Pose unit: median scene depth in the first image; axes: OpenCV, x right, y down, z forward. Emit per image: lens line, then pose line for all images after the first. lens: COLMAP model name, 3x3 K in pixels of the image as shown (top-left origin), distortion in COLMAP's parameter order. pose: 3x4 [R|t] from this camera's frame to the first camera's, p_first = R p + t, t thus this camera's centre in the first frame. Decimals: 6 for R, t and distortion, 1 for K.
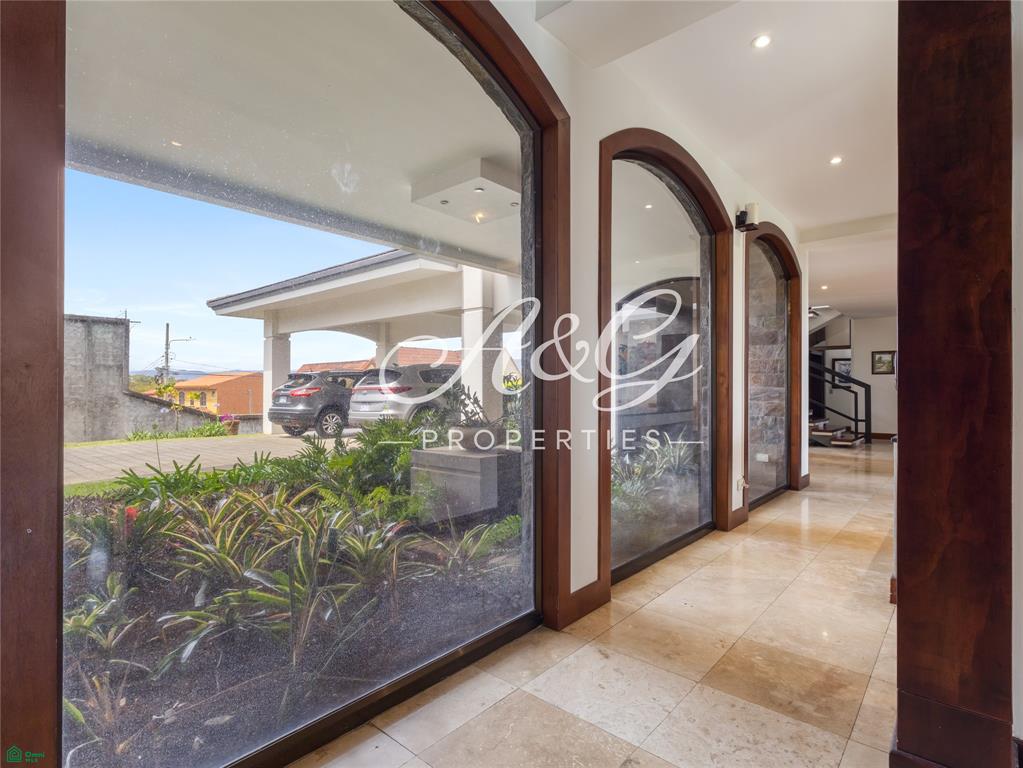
lens RADIAL K [[528.2, 0, 511.5], [0, 528.2, 384.0], [0, 0, 1]] dist [-0.000017, -0.000409]
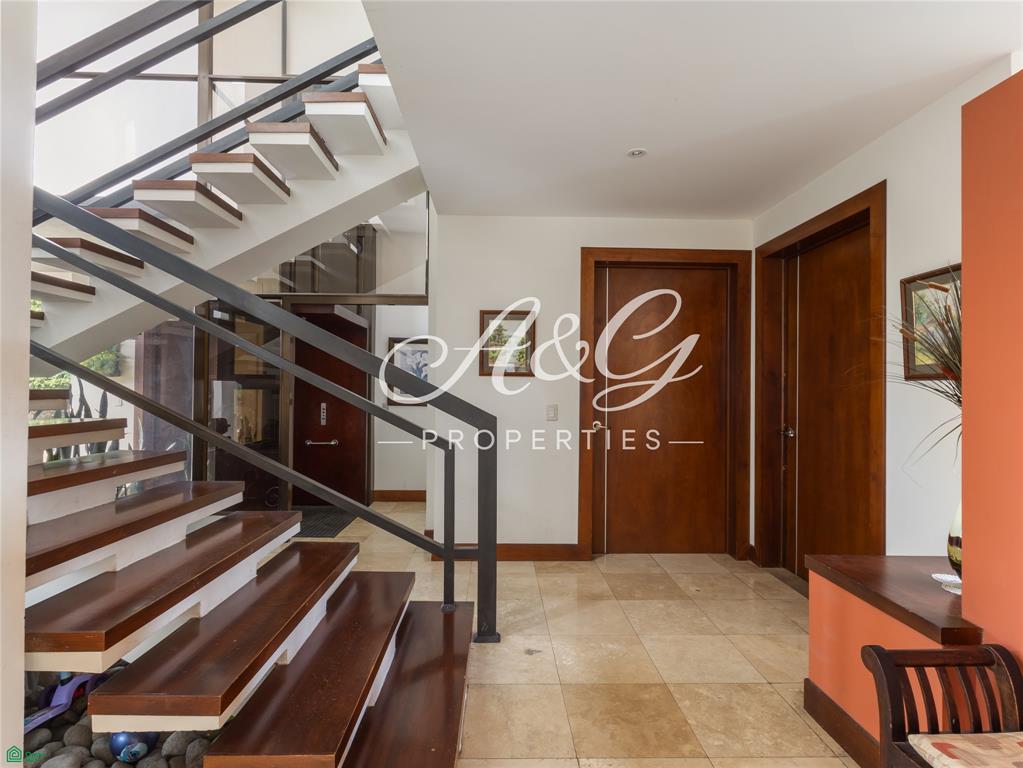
lens RADIAL K [[528.2, 0, 511.5], [0, 528.2, 384.0], [0, 0, 1]] dist [-0.000017, -0.000409]
pose [[0.736161, 0.011564, 0.676707, 0.478358], [-0.012465, 0.999916, -0.003527, -0.010867], [-0.676691, -0.005838, 0.736244, 0.754114]]
